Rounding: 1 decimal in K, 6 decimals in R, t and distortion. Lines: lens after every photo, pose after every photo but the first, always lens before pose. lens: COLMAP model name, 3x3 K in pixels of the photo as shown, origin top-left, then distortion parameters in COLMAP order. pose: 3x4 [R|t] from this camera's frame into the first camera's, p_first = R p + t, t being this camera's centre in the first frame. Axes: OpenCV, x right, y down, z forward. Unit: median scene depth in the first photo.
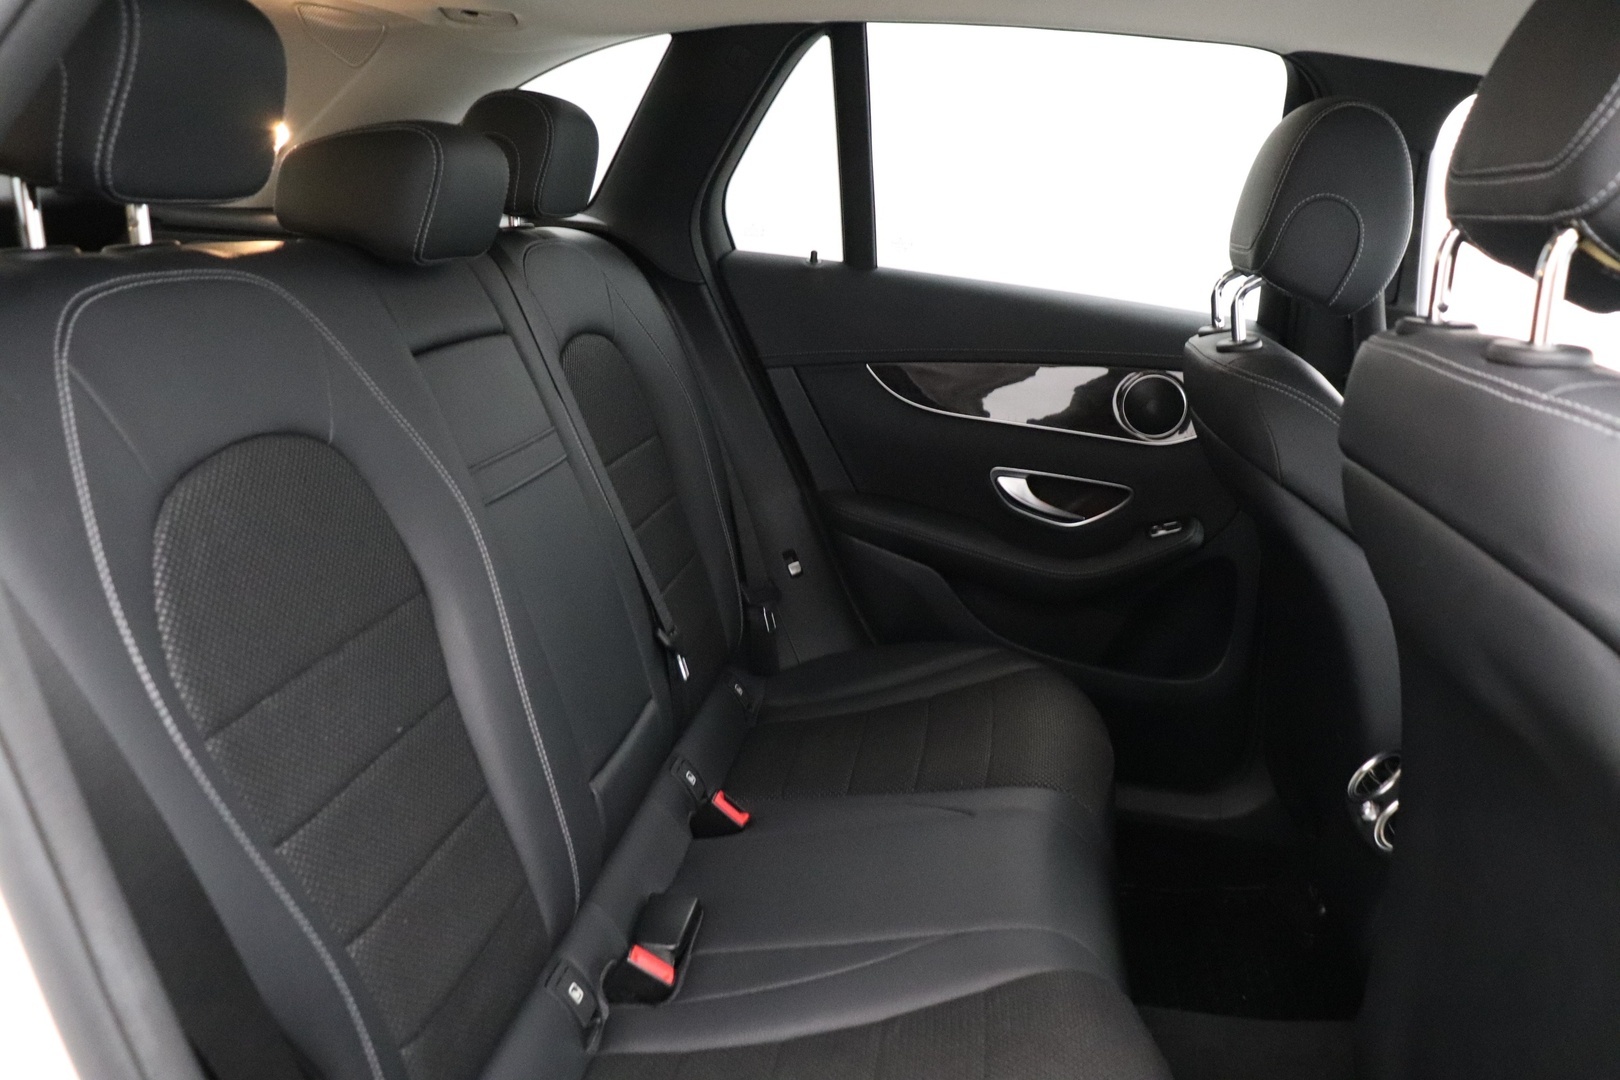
lens RADIAL K [[1325.1, 0, 810.0], [0, 1325.1, 540.0], [0, 0, 1]] dist [-0.176947, 0.158077]
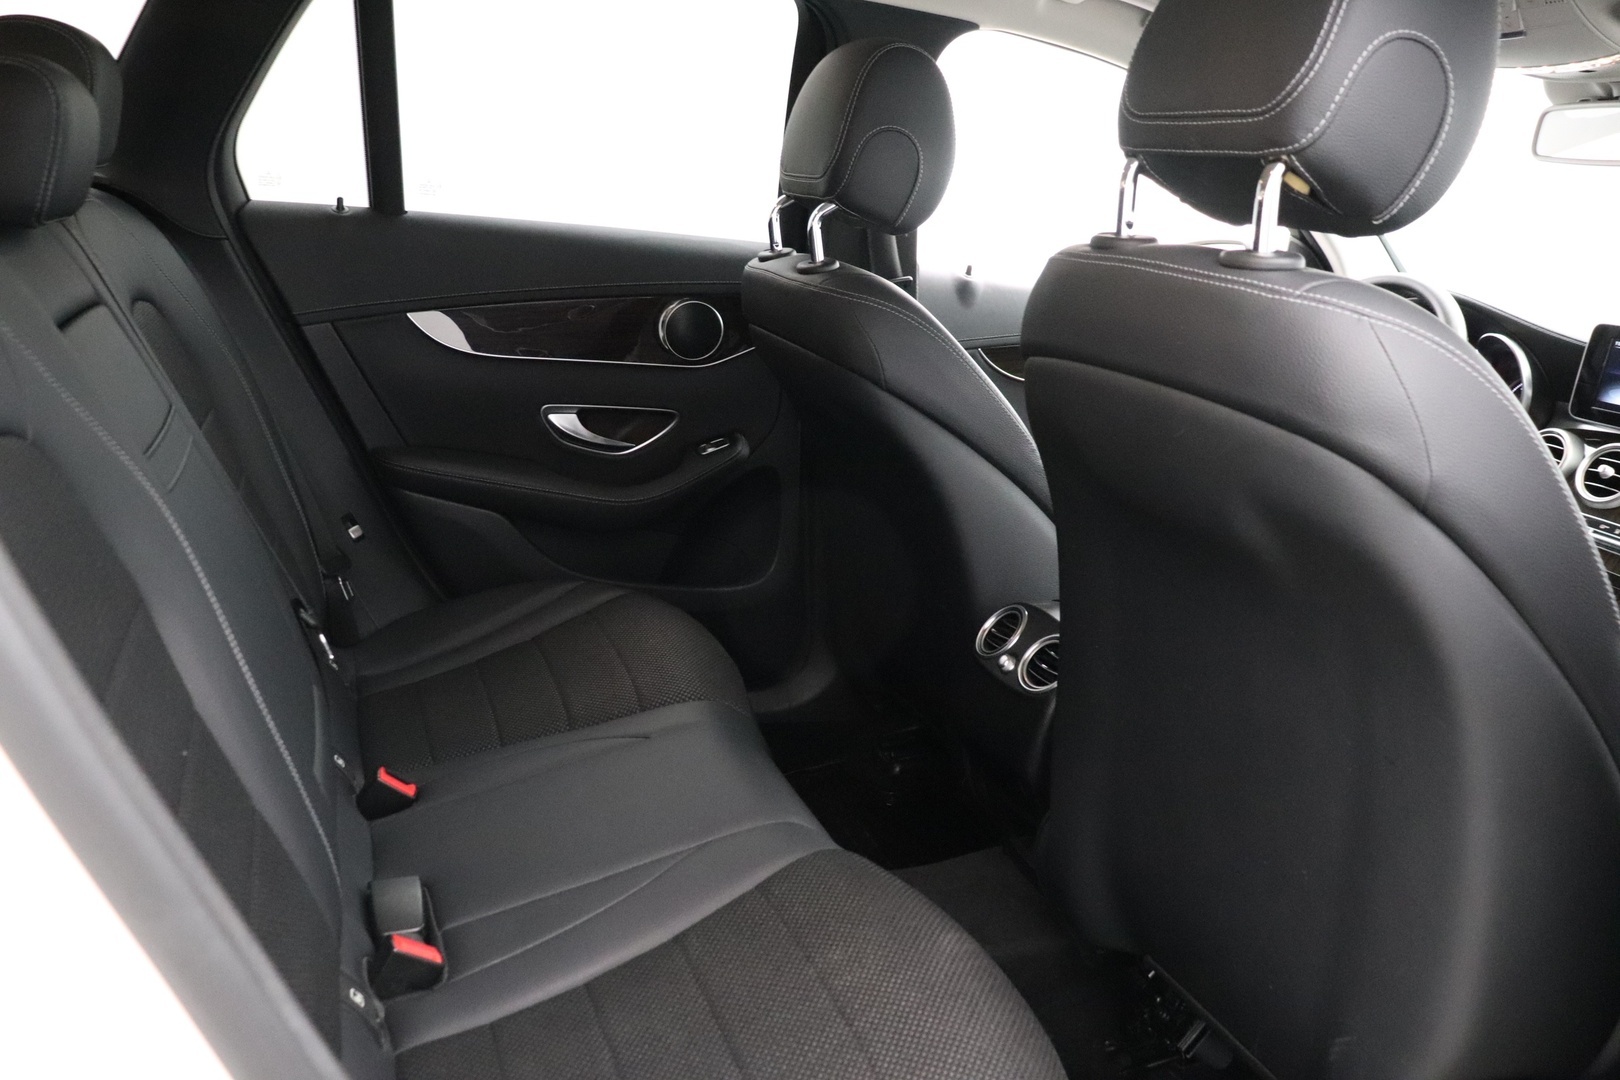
lens RADIAL K [[1325.1, 0, 810.0], [0, 1325.1, 540.0], [0, 0, 1]] dist [-0.176947, 0.158077]
pose [[0.880222, -0.140721, 0.453218, -0.203992], [0.118252, 0.989939, 0.077703, -0.009609], [-0.459593, -0.014802, 0.888006, 0.020981]]
